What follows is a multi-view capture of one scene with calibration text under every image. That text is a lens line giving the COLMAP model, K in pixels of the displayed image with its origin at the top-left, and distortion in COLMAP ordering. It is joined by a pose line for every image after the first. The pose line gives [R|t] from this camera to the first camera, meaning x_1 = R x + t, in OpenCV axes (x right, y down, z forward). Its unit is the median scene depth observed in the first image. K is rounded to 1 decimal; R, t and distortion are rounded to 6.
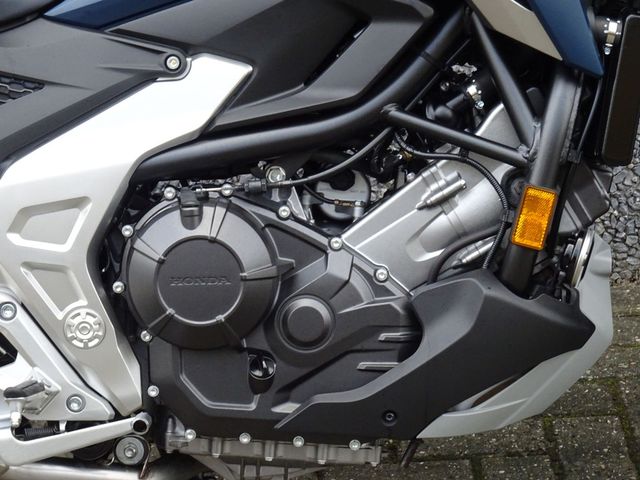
lens RADIAL K [[2275.4, 0, 319.6], [0, 2275.4, 240.3], [0, 0, 1]] dist [-0.086844, 0.000000]
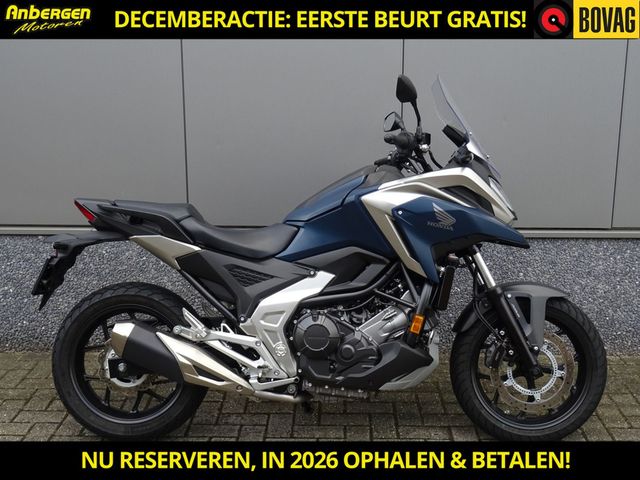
lens RADIAL K [[787.9, 0, 321.3], [0, 787.9, 238.0], [0, 0, 1]] dist [0.016405, 0.000000]
pose [[0.998350, 0.054481, -0.018144, -0.031960], [-0.056483, 0.988628, -0.139372, 0.033621], [0.010345, 0.140167, 0.990074, -0.170390]]
